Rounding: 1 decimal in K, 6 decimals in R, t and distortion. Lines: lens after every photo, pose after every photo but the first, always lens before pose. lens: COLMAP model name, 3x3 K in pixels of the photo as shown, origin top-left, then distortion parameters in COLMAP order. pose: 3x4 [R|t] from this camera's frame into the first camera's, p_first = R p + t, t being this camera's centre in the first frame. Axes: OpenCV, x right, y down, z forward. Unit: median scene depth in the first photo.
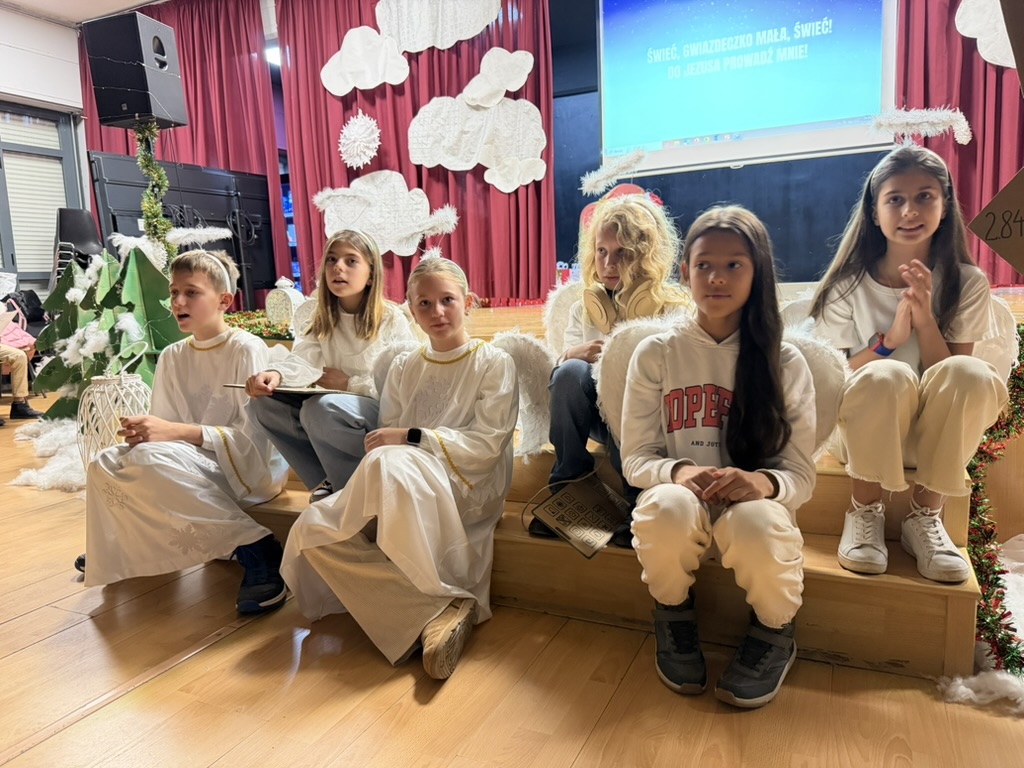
lens RADIAL K [[763.2, 0, 496.0], [0, 763.2, 409.1], [0, 0, 1]] dist [0.034711, -0.072753]
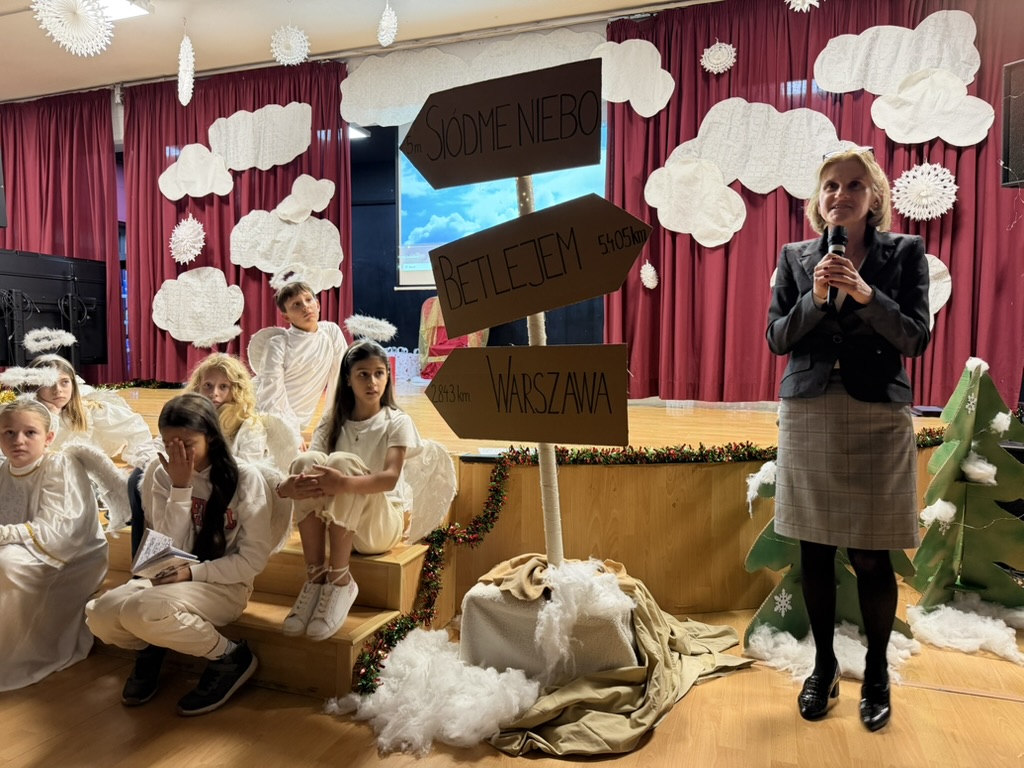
lens RADIAL K [[763.2, 0, 533.5], [0, 763.2, 409.6], [0, 0, 1]] dist [0.034711, -0.072753]
pose [[0.993418, 0.047567, 0.104200, 0.233669], [-0.040076, 0.996538, -0.072840, -0.037549], [-0.107304, 0.068185, 0.991885, -0.175498]]
